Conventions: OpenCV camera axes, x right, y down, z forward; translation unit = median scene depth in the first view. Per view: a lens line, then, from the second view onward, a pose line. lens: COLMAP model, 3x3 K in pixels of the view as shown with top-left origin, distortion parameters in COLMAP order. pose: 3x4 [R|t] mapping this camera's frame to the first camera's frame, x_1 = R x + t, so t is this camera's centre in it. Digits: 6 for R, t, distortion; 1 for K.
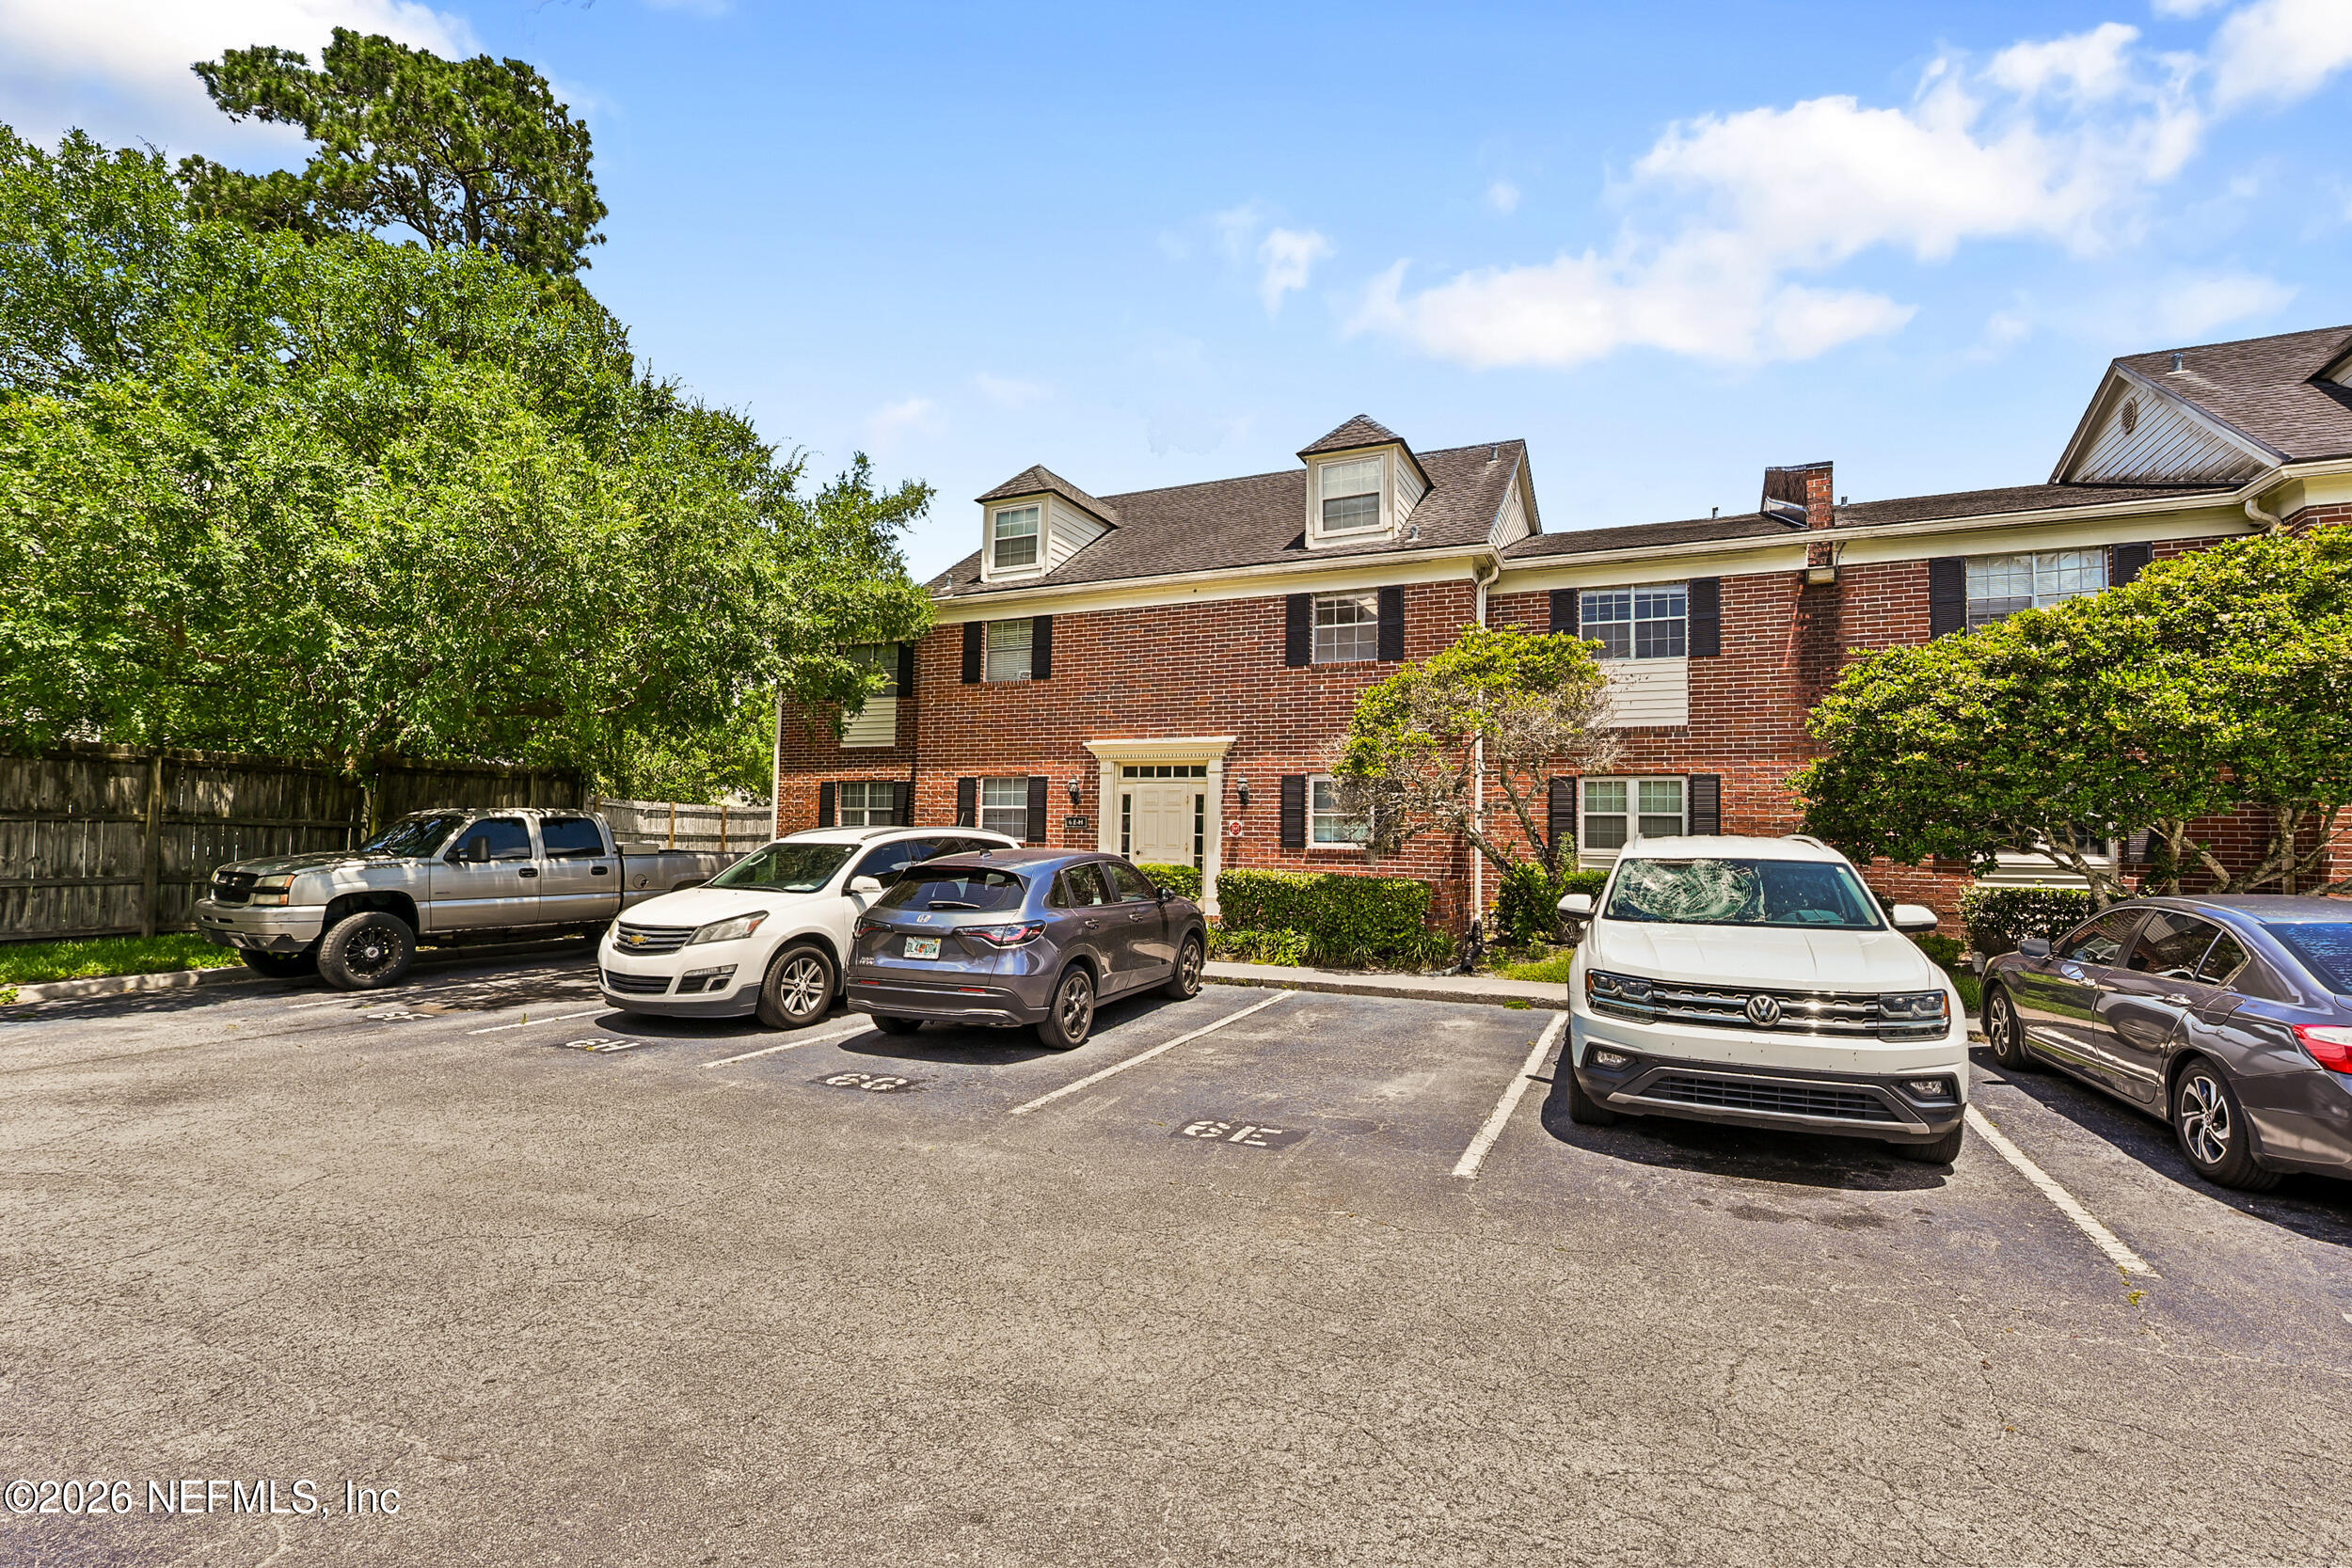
lens RADIAL K [[1061.5, 0, 1180.2], [0, 1061.5, 791.7], [0, 0, 1]] dist [0.000691, -0.000119]
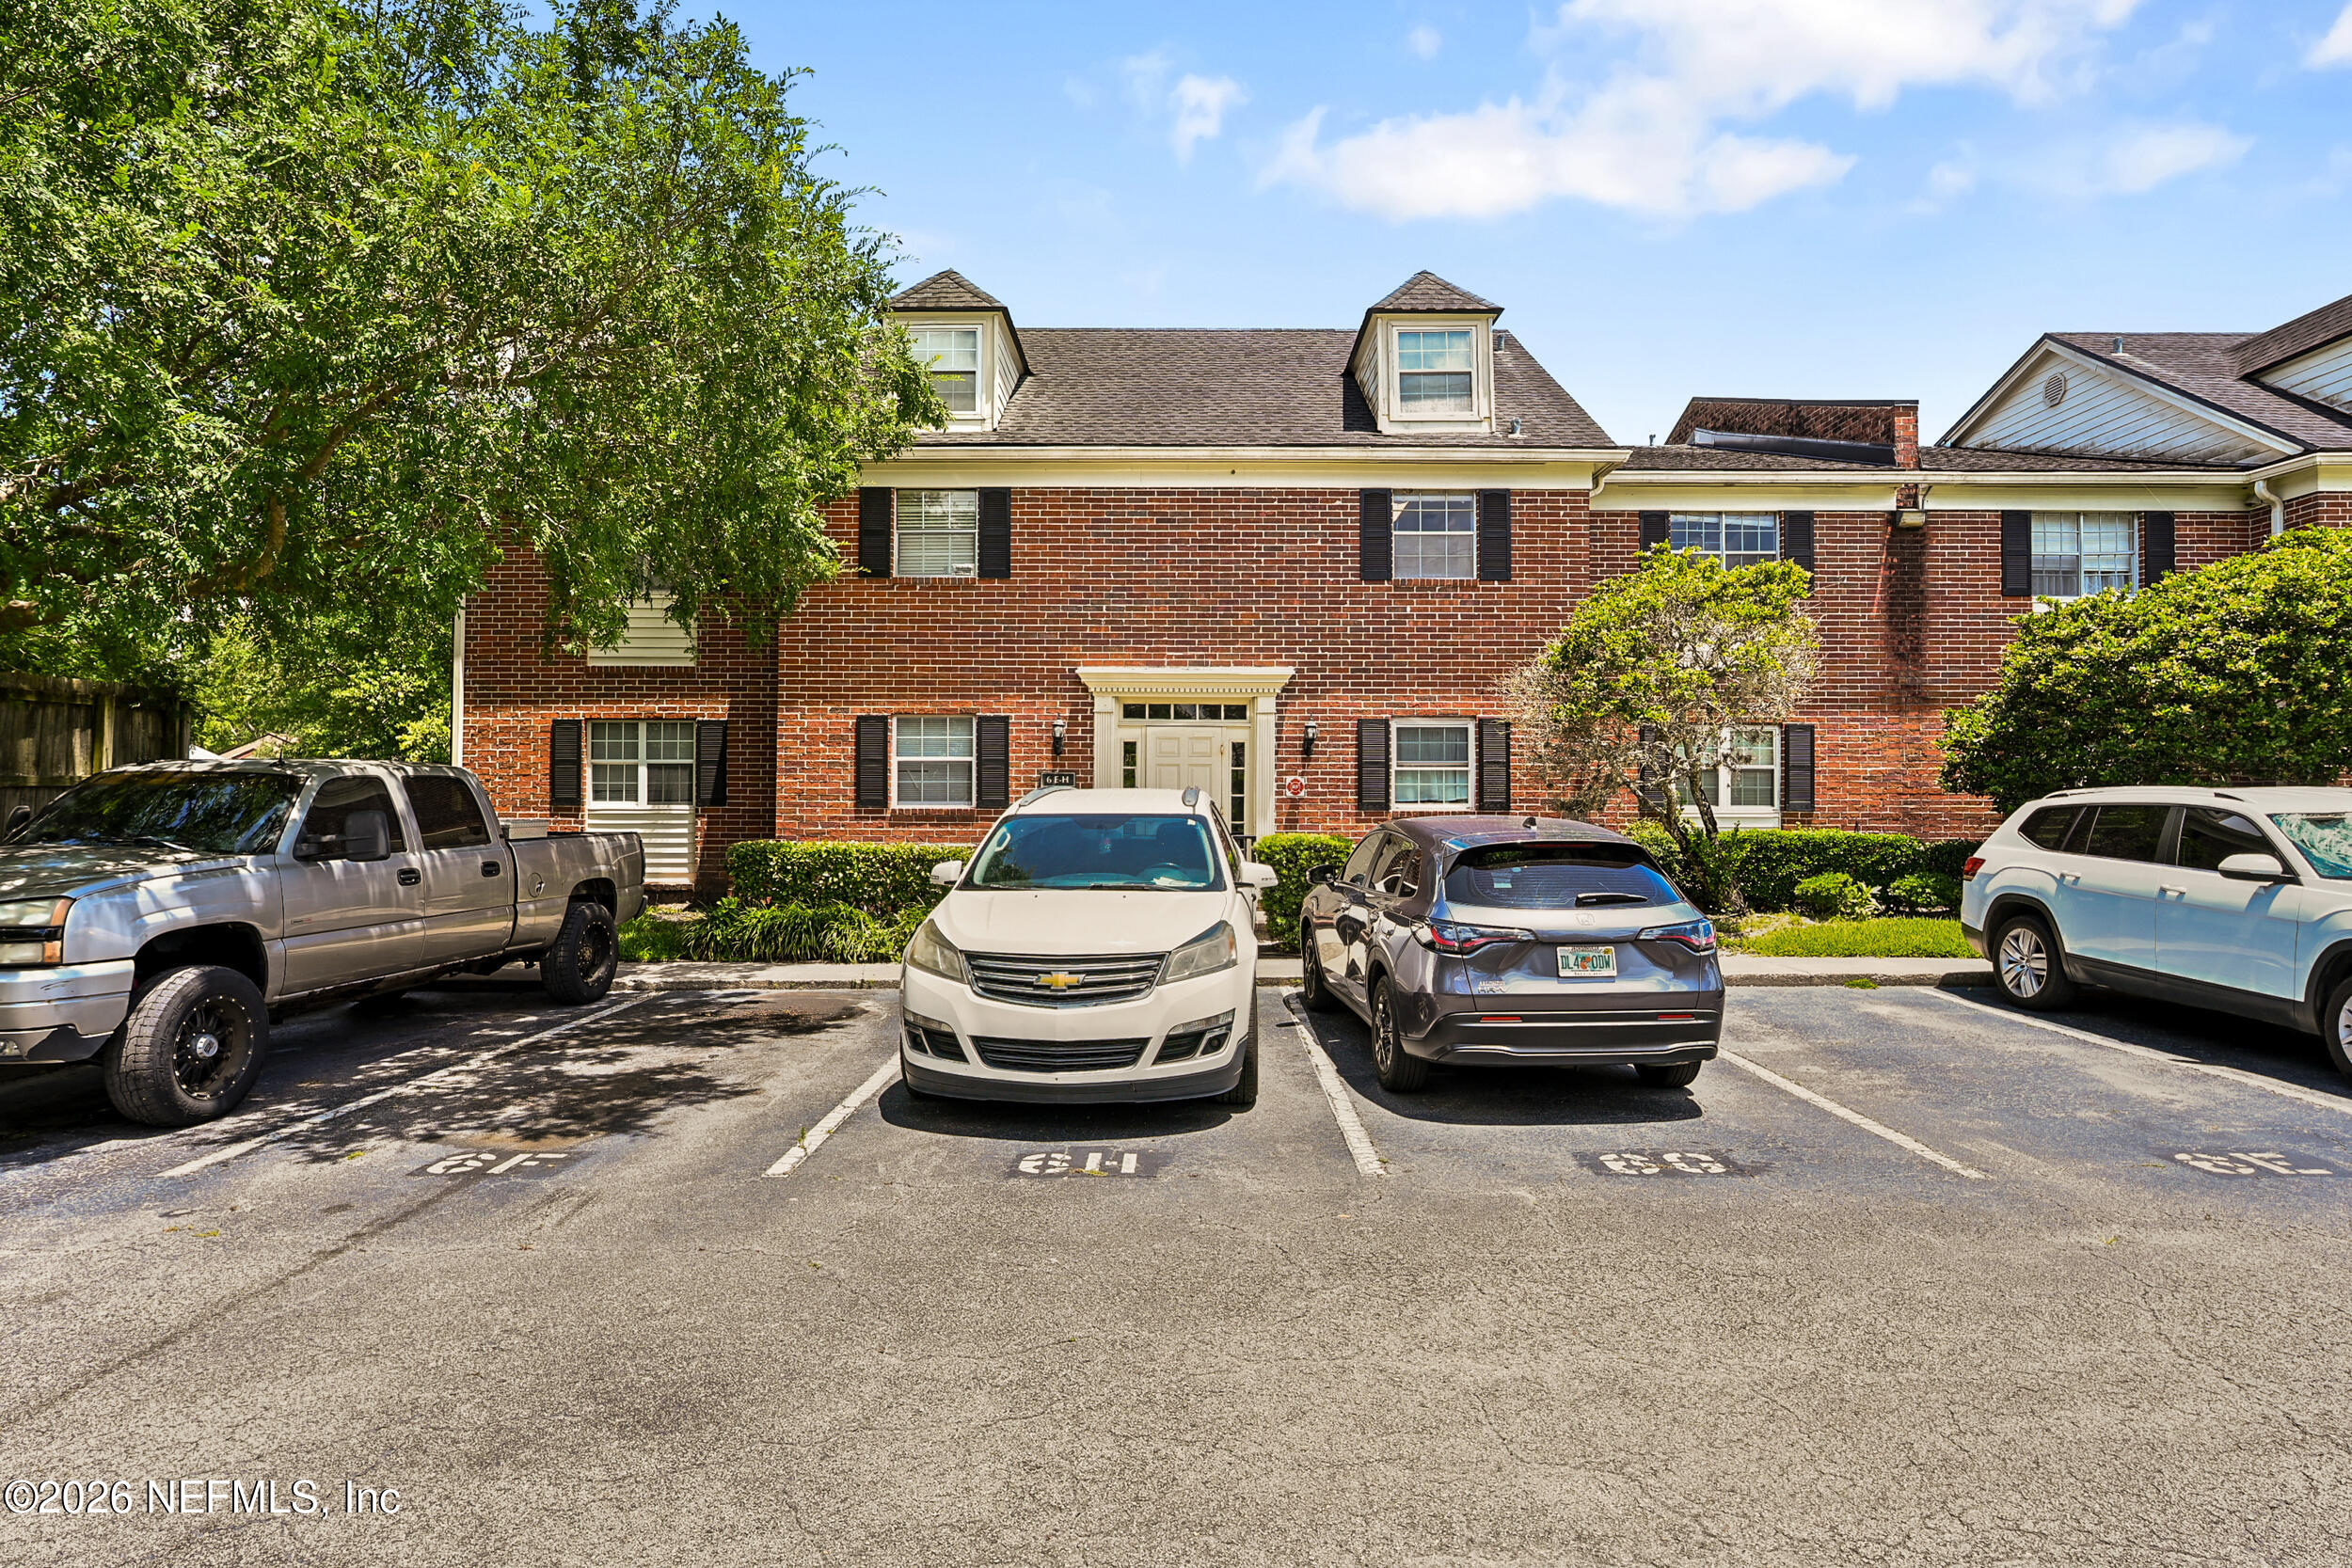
lens RADIAL K [[1290.4, 0, 1165.4], [0, 1290.4, 792.2], [0, 0, 1]] dist [0.000223, 0.000686]
pose [[0.906033, -0.009750, 0.423095, -0.446390], [-0.006594, 0.999288, 0.037149, 0.004464], [-0.423156, -0.036448, 0.905323, 0.192892]]
